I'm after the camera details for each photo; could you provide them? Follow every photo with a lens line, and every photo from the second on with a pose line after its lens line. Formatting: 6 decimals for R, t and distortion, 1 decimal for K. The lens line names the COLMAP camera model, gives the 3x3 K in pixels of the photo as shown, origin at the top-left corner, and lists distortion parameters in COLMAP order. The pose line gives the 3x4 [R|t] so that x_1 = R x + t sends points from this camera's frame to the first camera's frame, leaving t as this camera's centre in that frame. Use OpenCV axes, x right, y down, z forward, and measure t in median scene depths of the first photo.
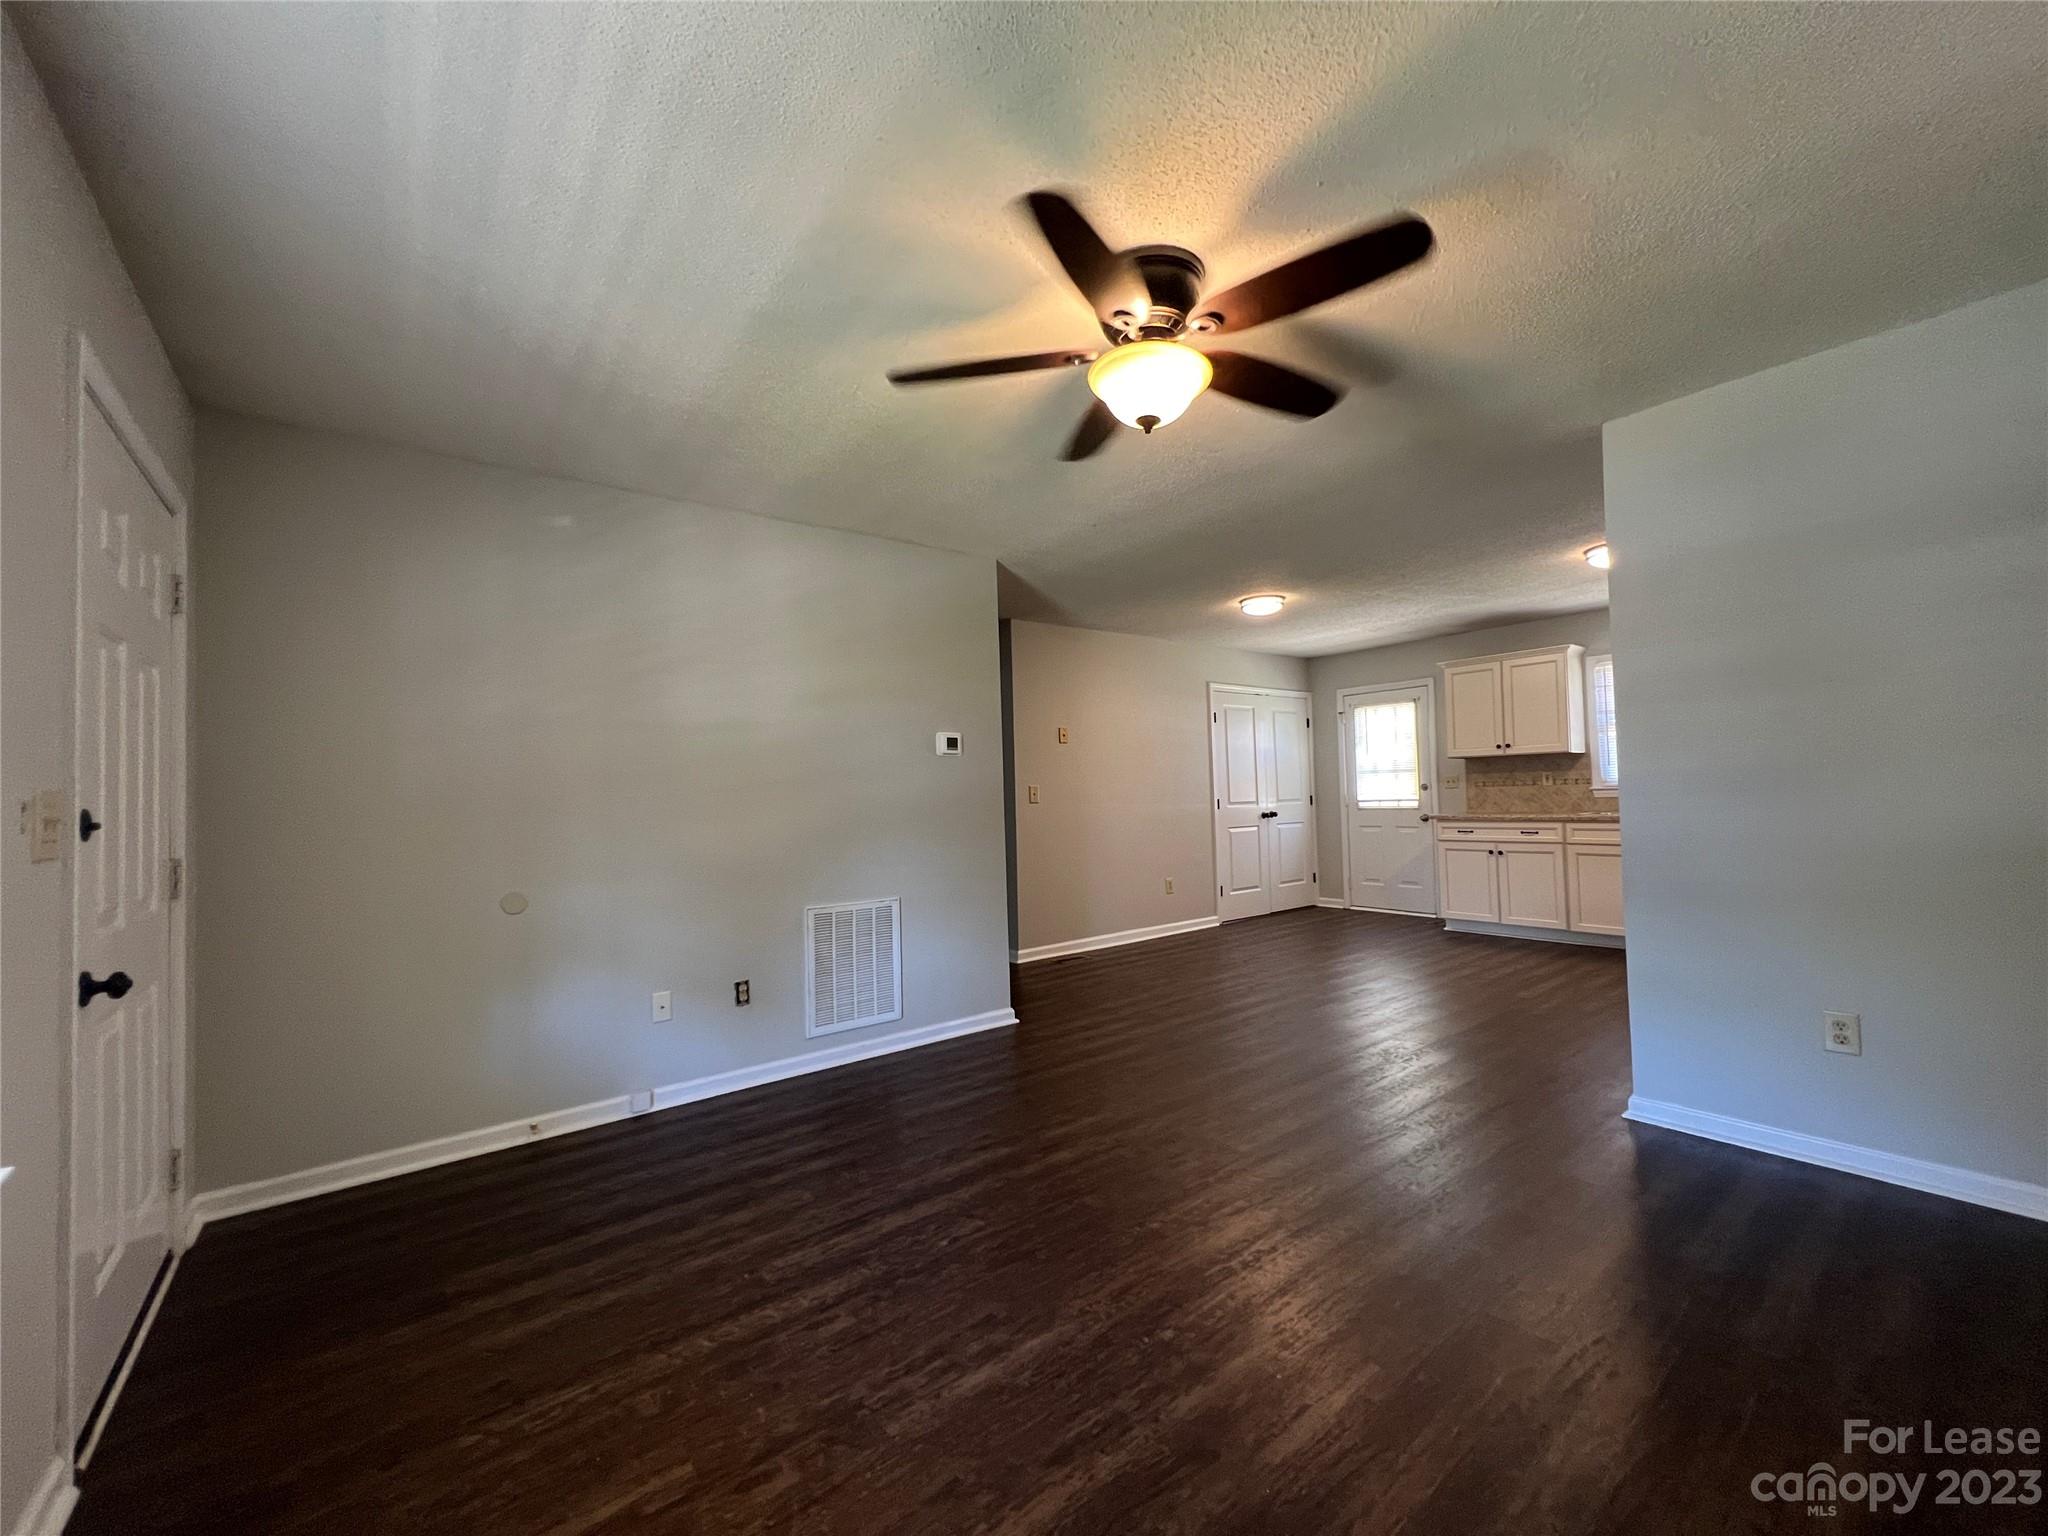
lens RADIAL K [[816.6, 0, 1030.0], [0, 816.6, 775.6], [0, 0, 1]] dist [-0.001955, 0.001176]
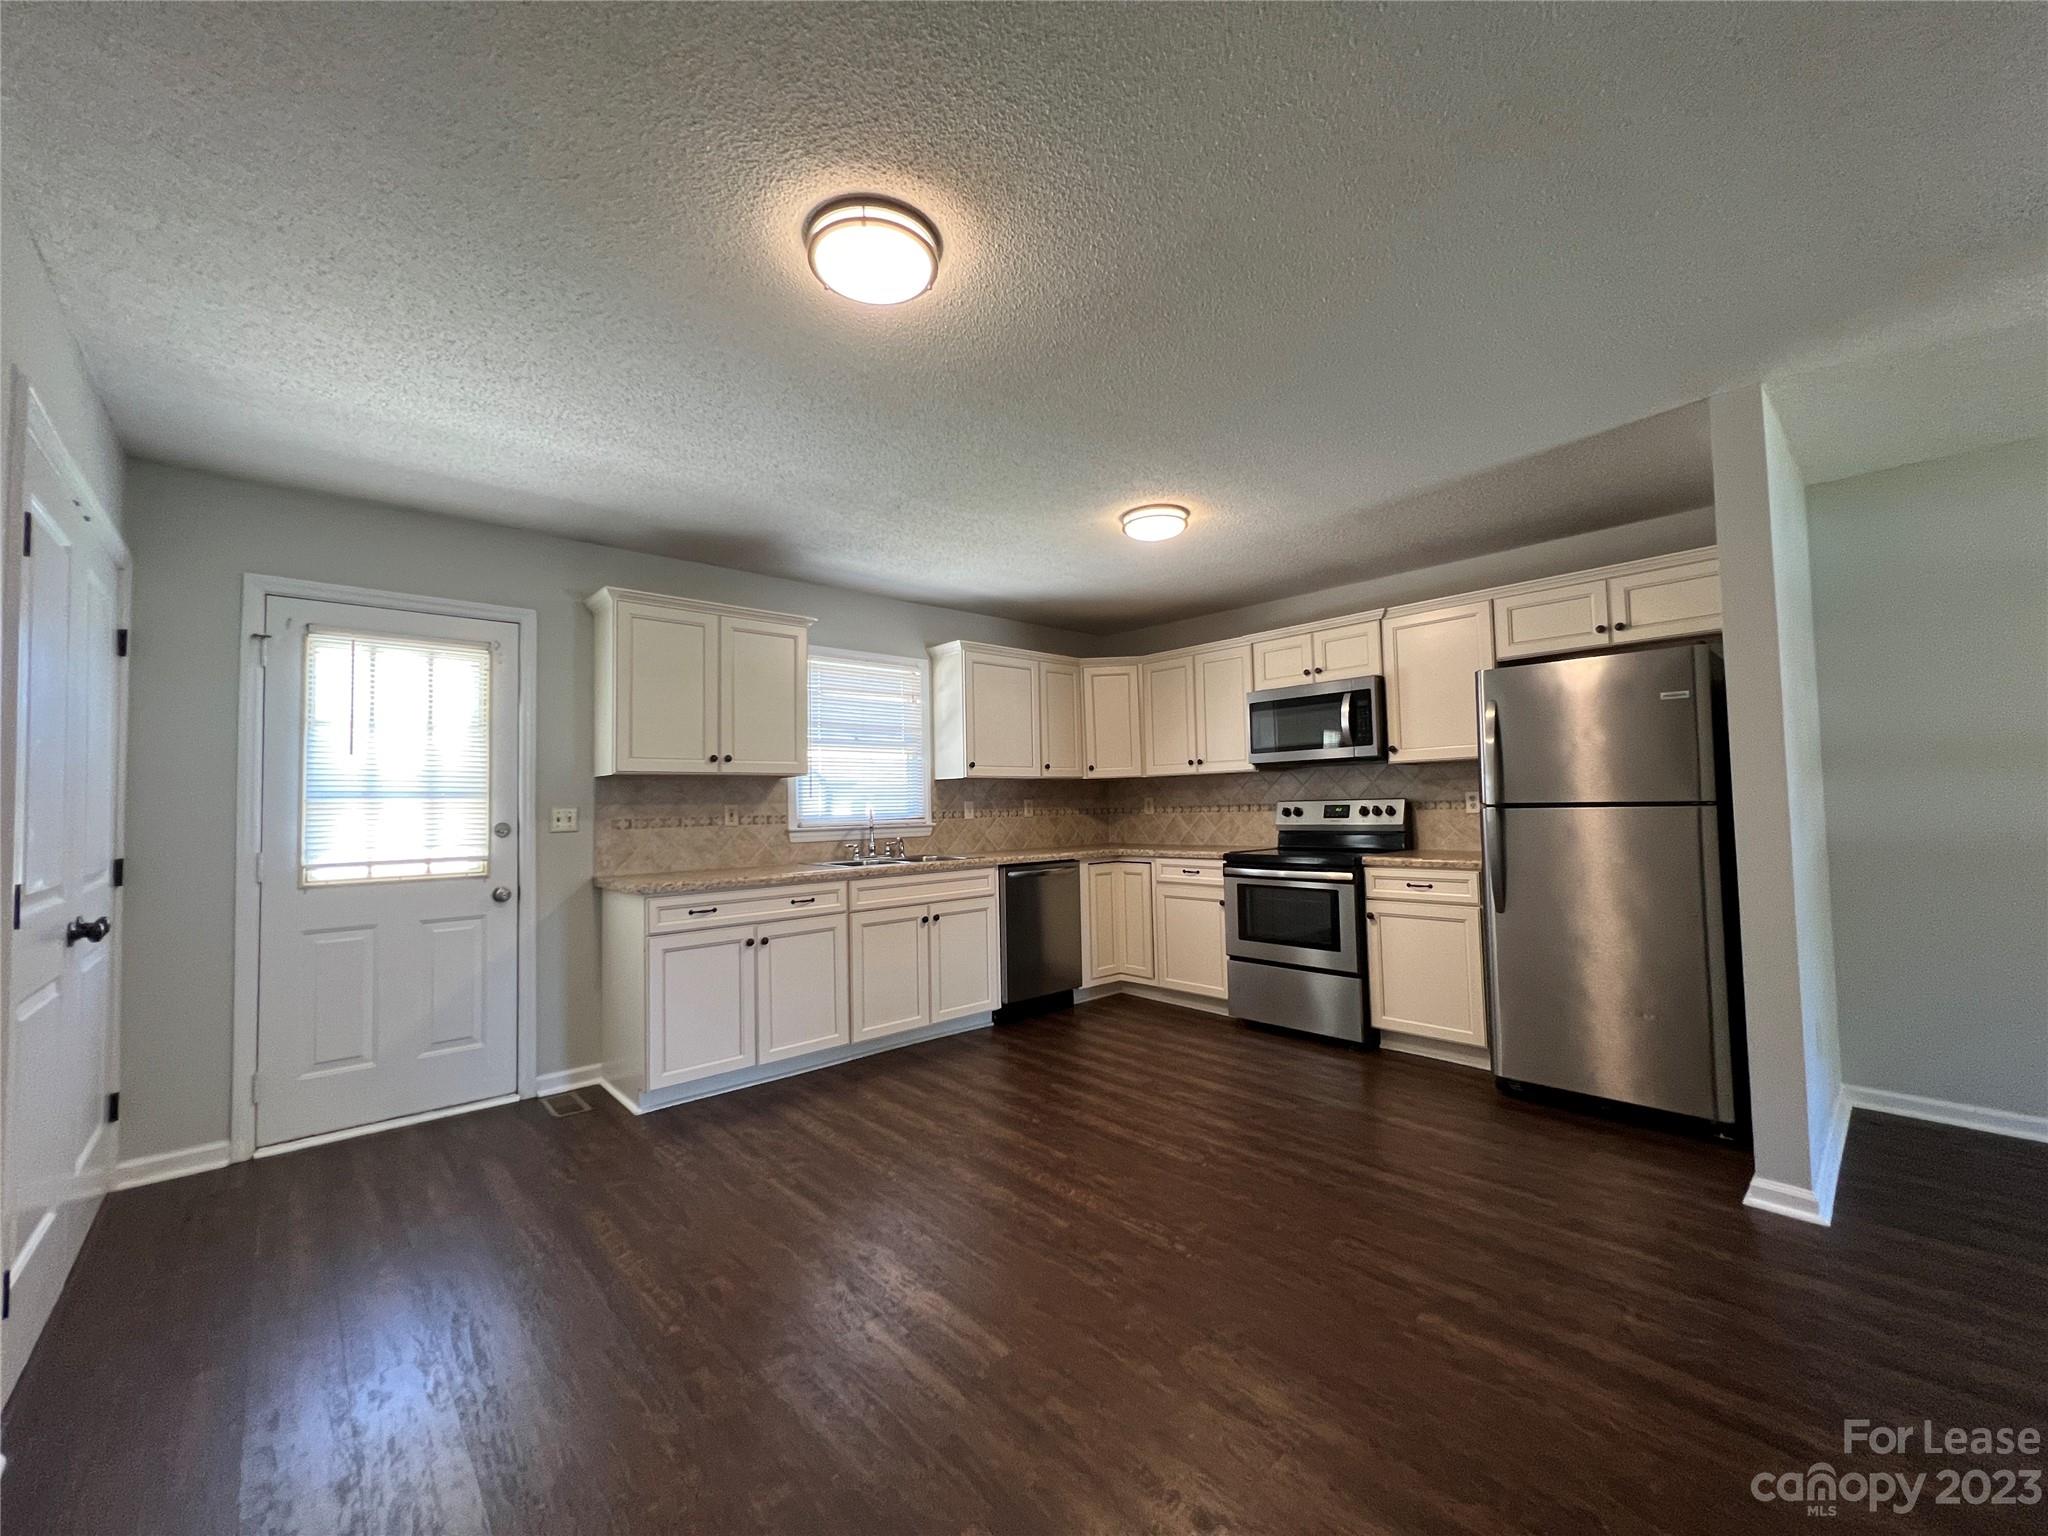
lens RADIAL K [[816.6, 0, 1023.2], [0, 816.6, 773.0], [0, 0, 1]] dist [-0.001955, 0.001176]
pose [[-0.073725, 0.065252, 0.995142, -0.021896], [-0.003412, 0.997835, -0.065682, 0.012771], [-0.997273, -0.008238, -0.073343, 0.859523]]
